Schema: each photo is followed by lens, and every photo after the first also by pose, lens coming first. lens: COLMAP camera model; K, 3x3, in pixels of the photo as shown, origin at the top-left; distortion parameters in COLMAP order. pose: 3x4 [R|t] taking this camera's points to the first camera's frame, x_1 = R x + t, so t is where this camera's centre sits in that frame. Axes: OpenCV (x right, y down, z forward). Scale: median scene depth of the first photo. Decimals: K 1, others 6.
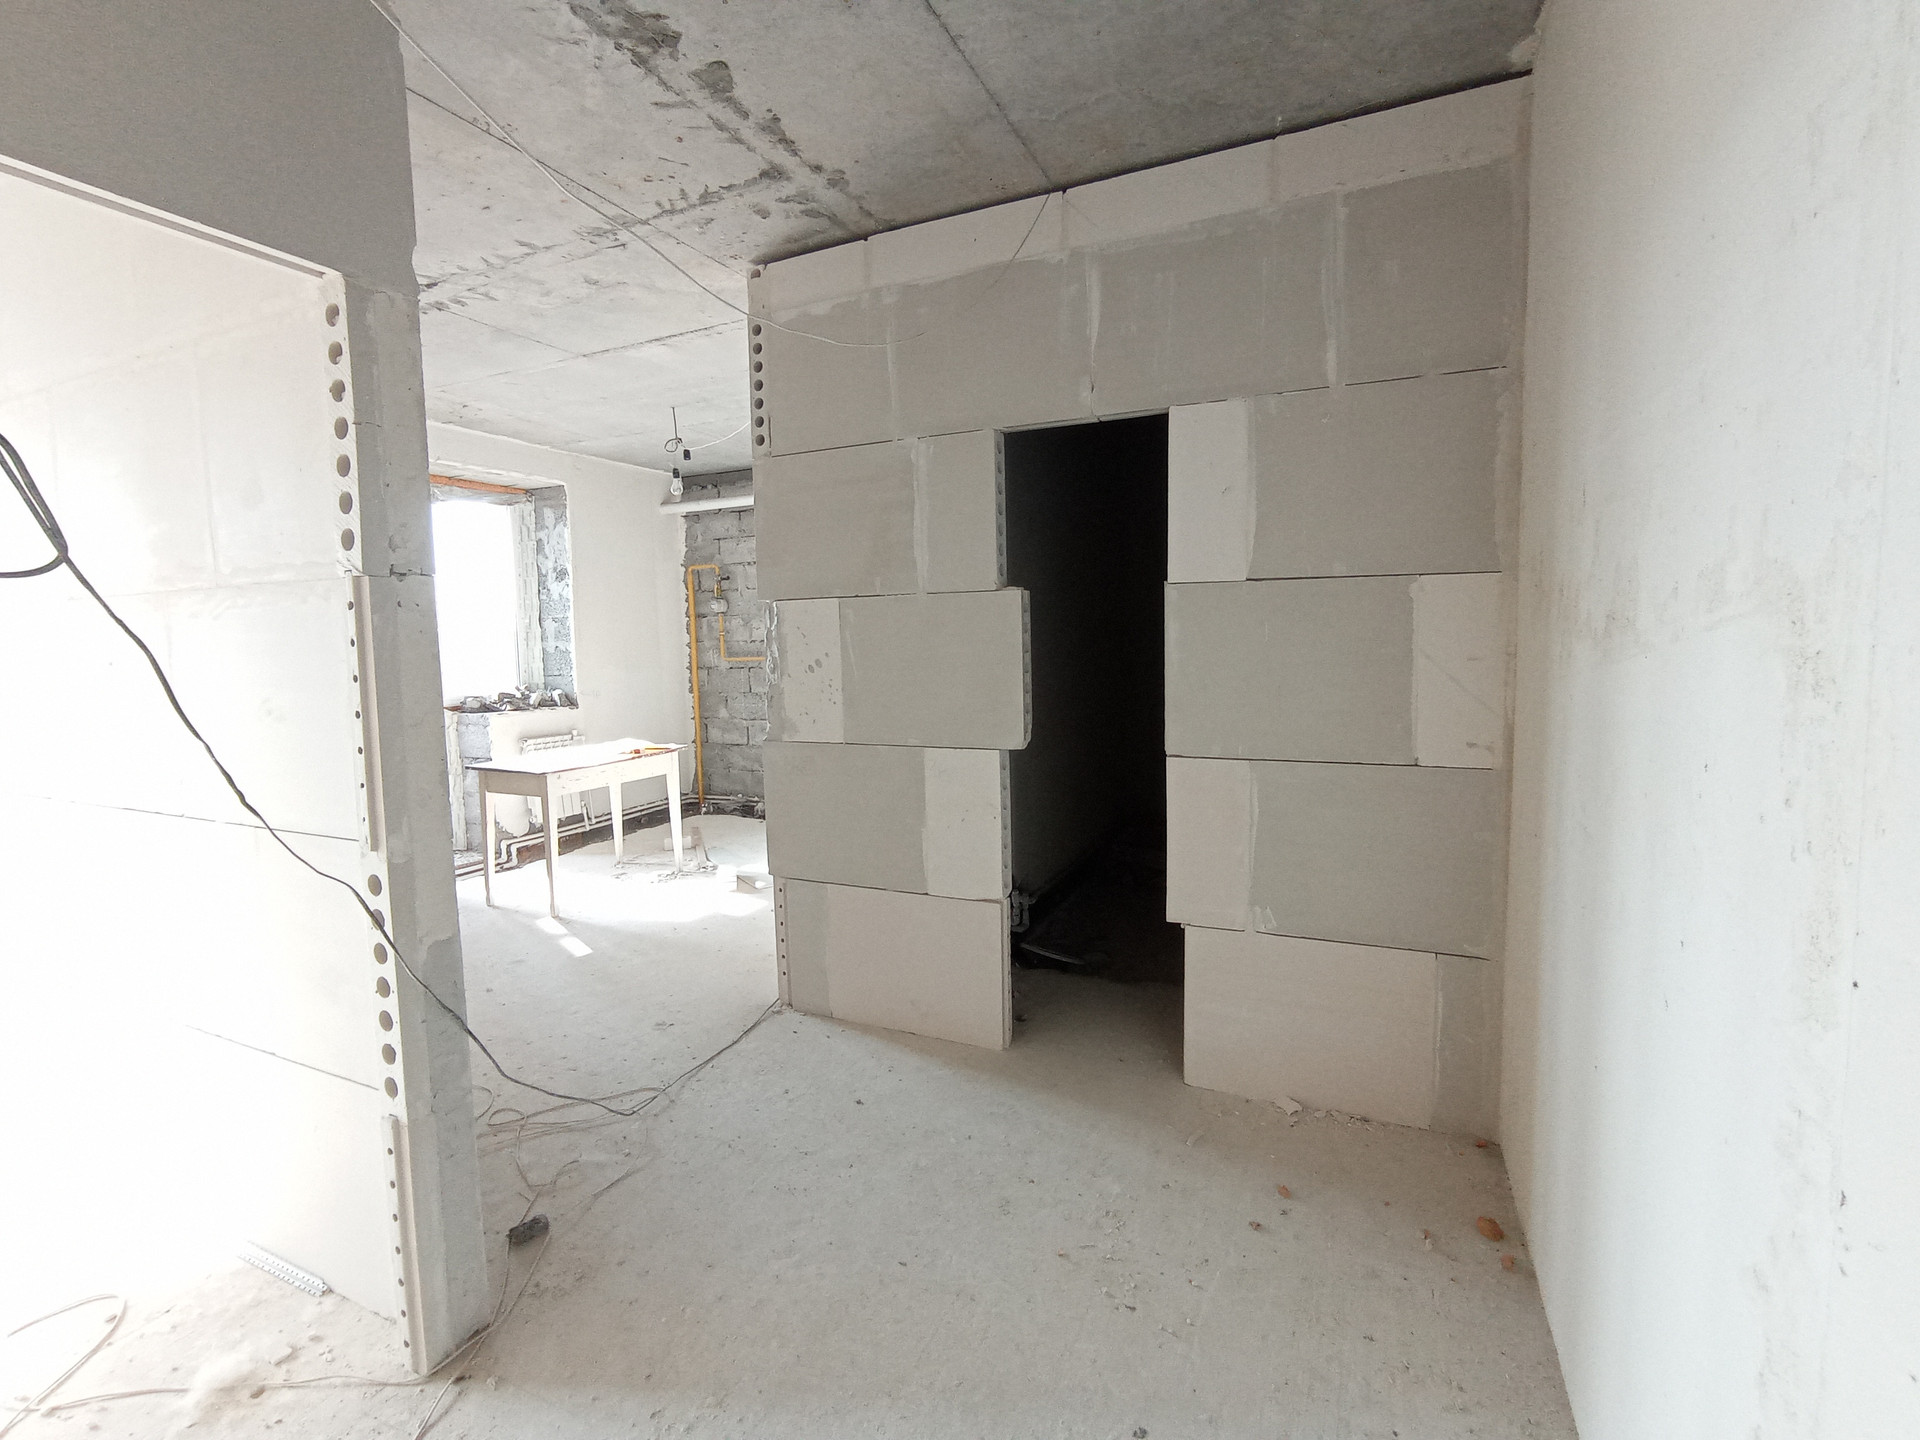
lens RADIAL K [[872.4, 0, 970.6], [0, 872.4, 705.7], [0, 0, 1]] dist [-0.053582, 0.033892]
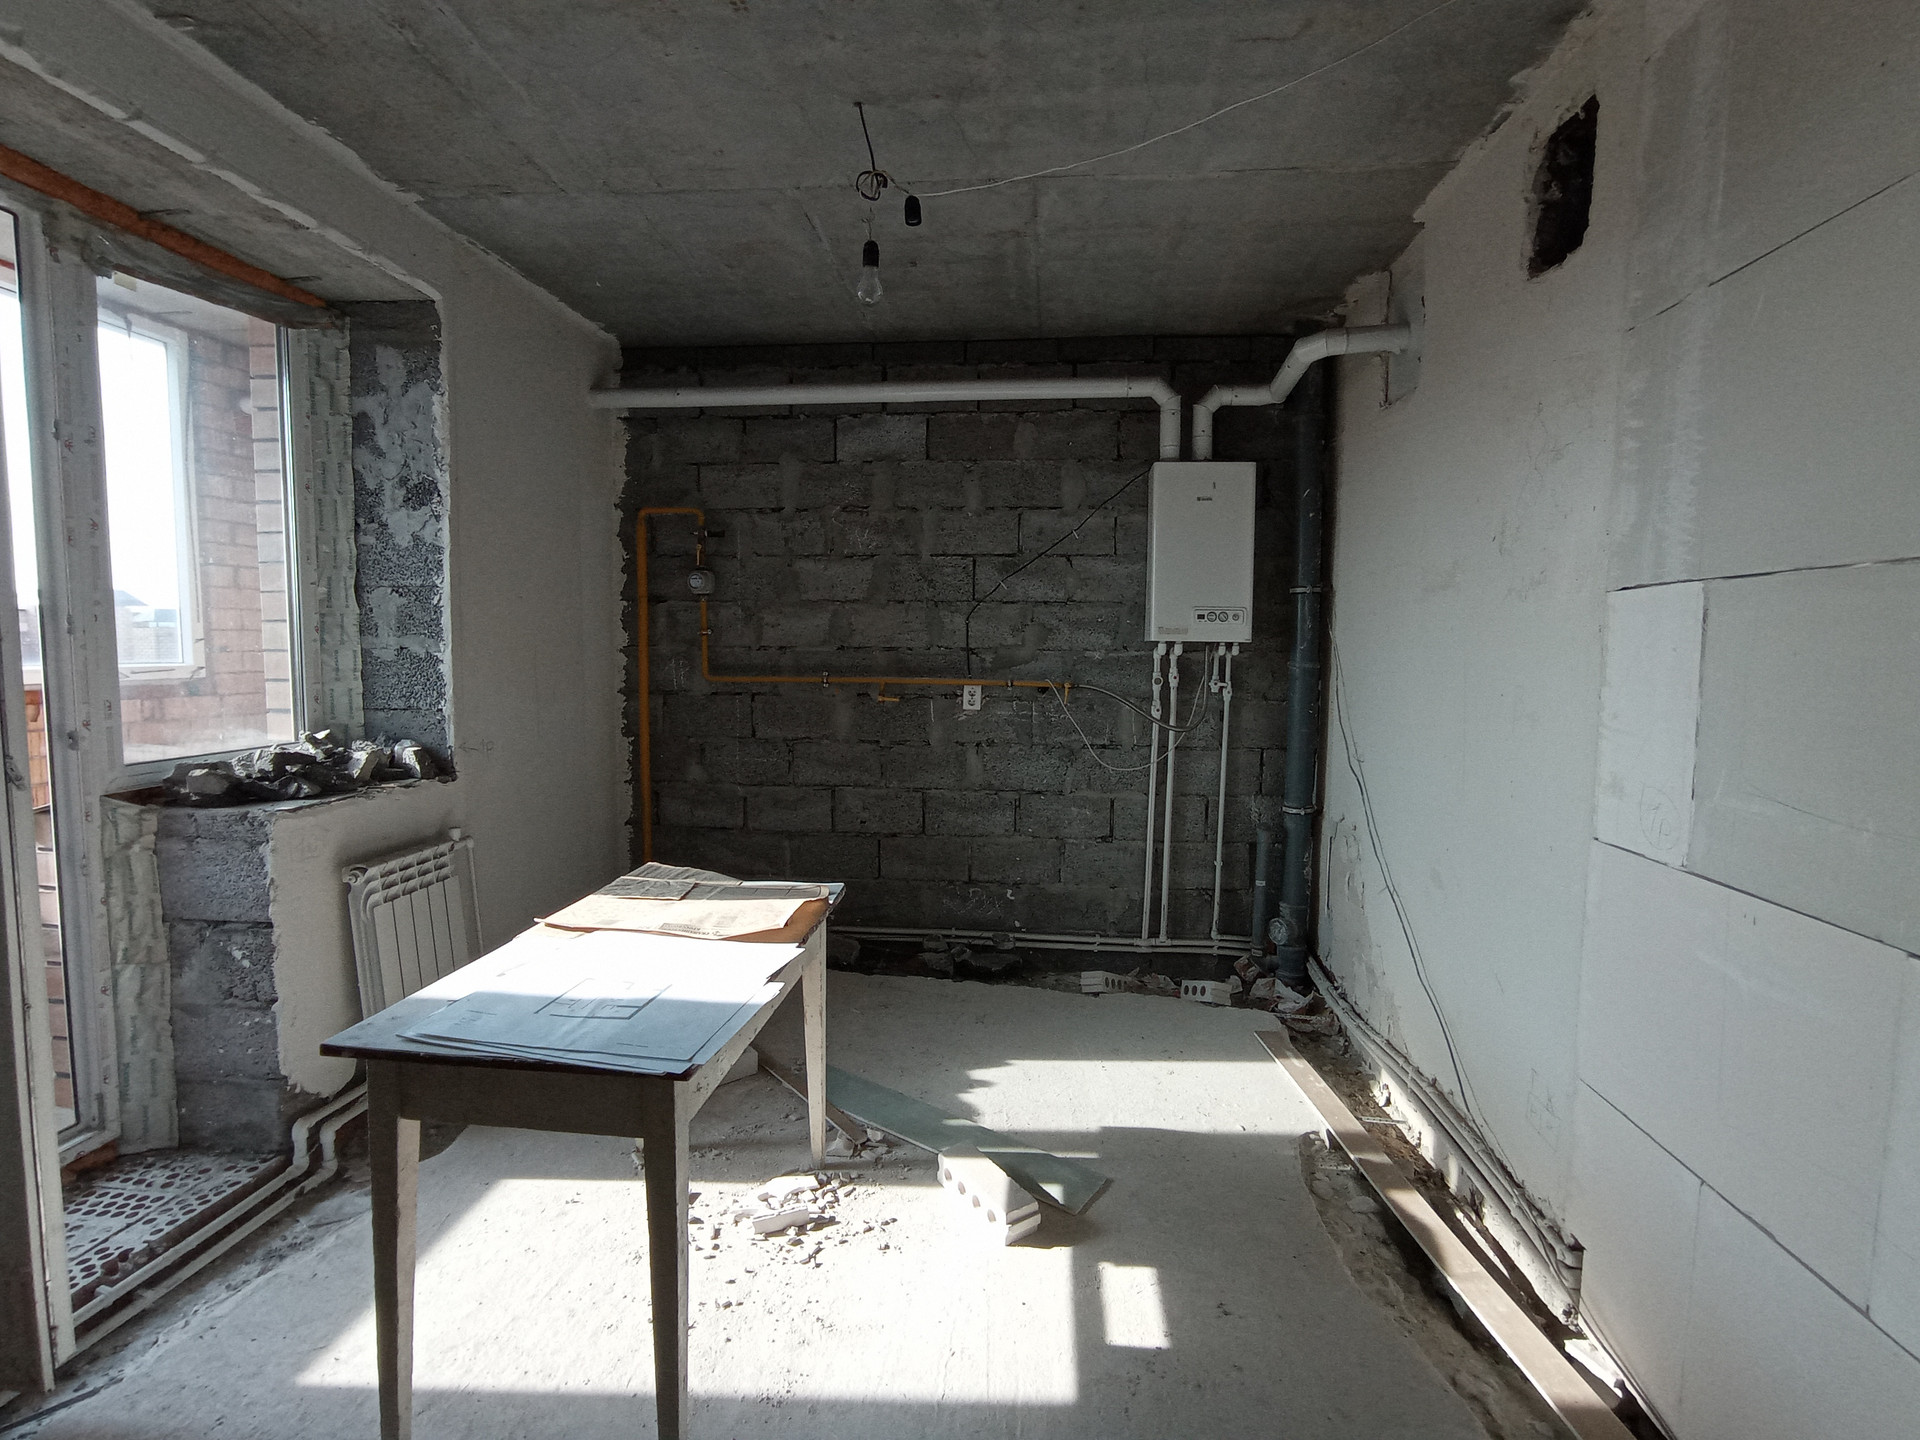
lens RADIAL K [[872.4, 0, 970.6], [0, 872.4, 705.7], [0, 0, 1]] dist [-0.053582, 0.033892]
pose [[0.945890, 0.009884, 0.324338, -0.338711], [-0.006287, 0.999907, -0.012137, -0.033362], [-0.324428, 0.009441, 0.945863, 0.462083]]
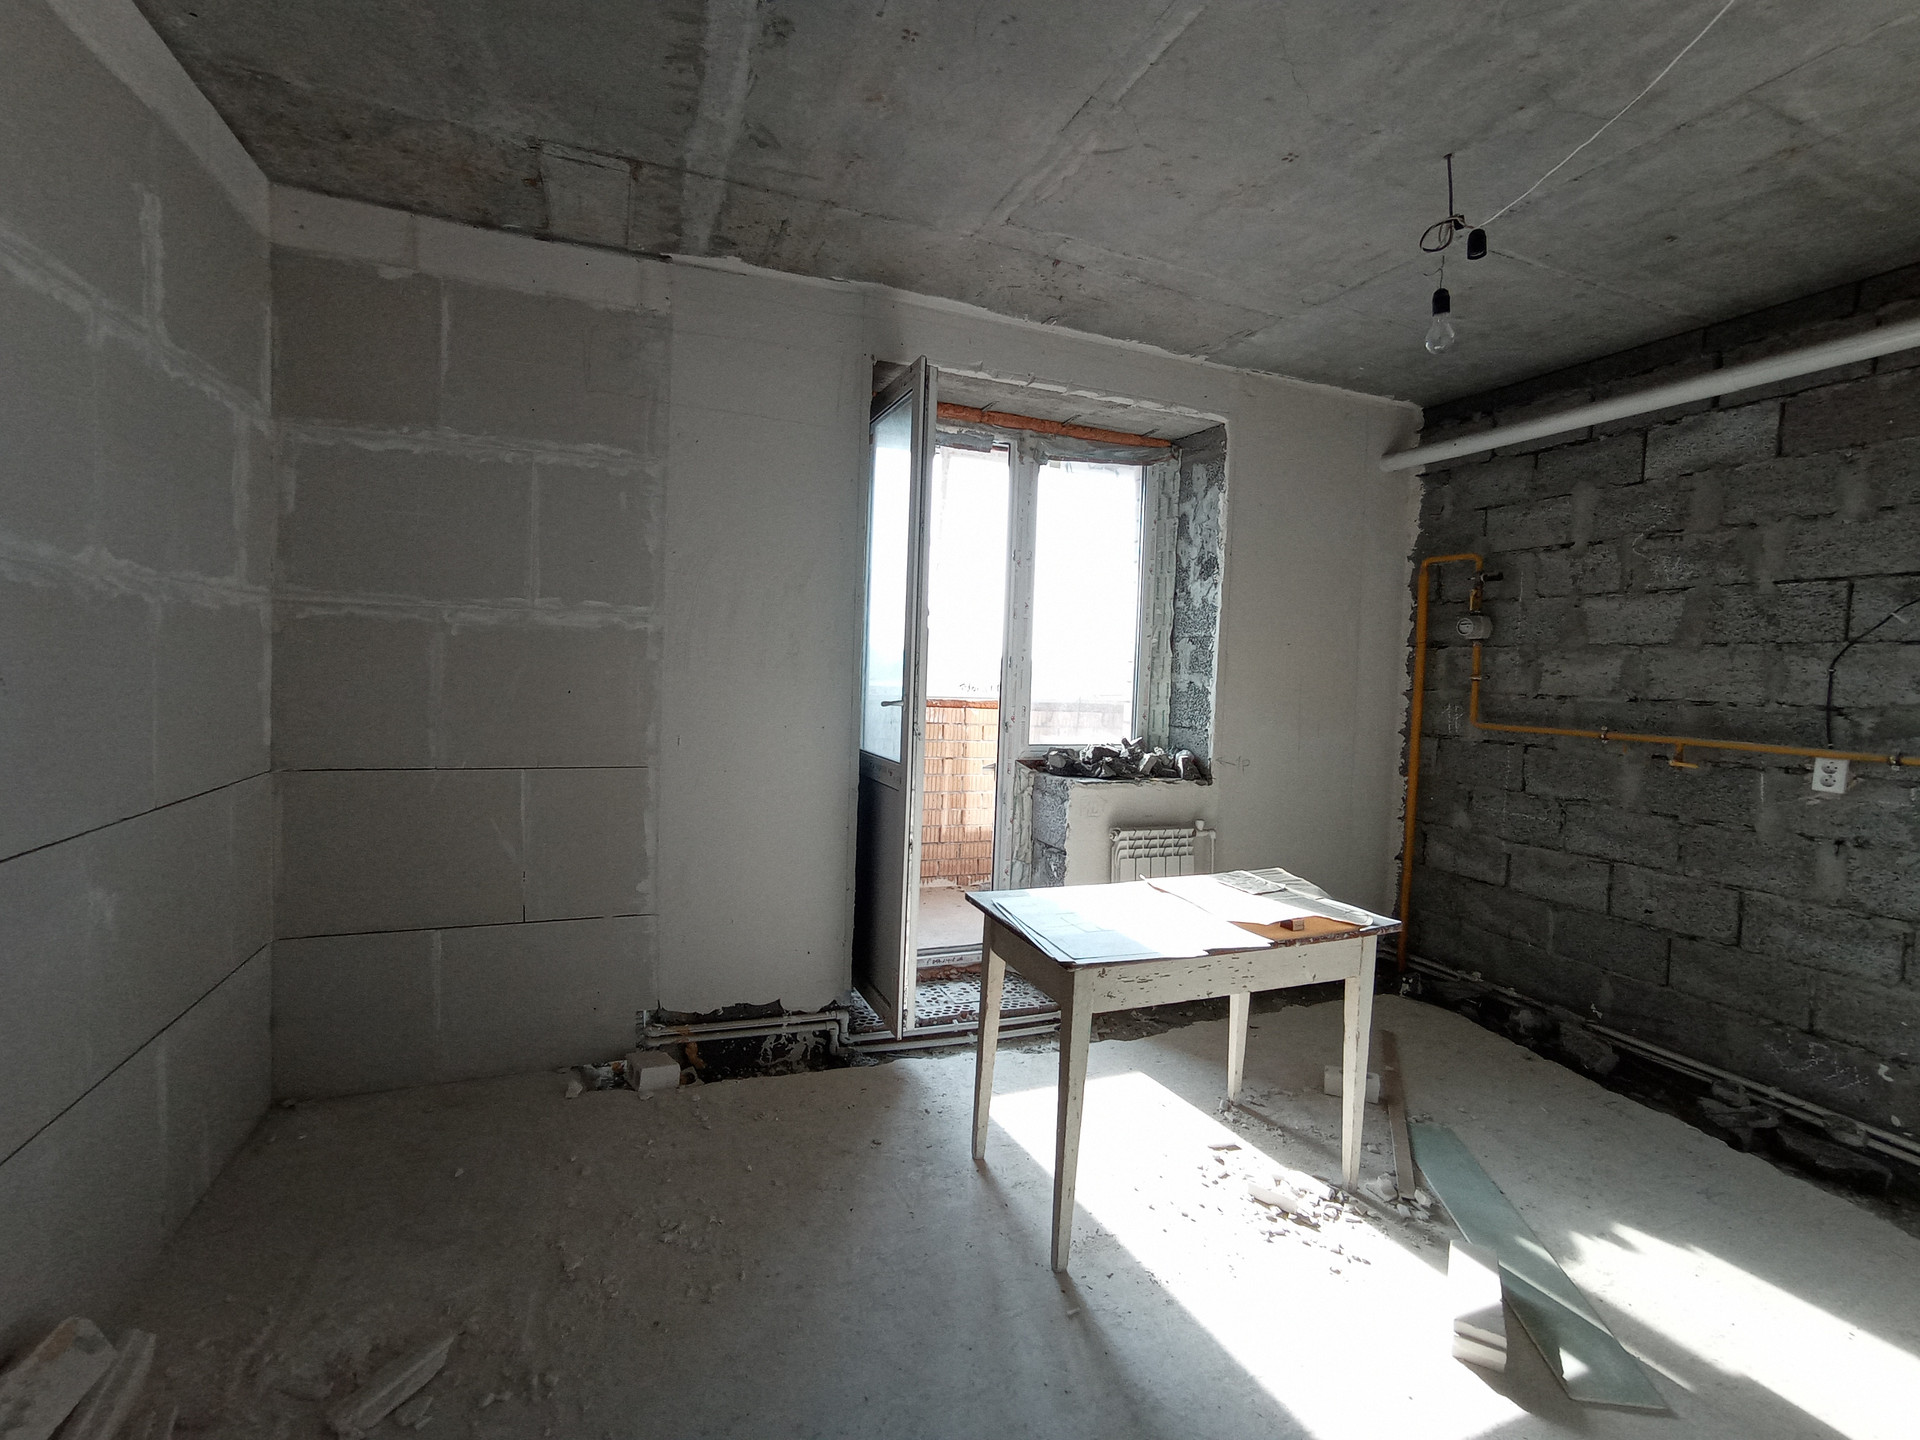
lens RADIAL K [[872.4, 0, 970.6], [0, 872.4, 705.7], [0, 0, 1]] dist [-0.053582, 0.033892]
pose [[0.723682, 0.080657, -0.685404, -0.159131], [-0.109388, 0.993998, 0.001475, -0.034695], [0.681410, 0.073907, 0.728161, 0.428978]]
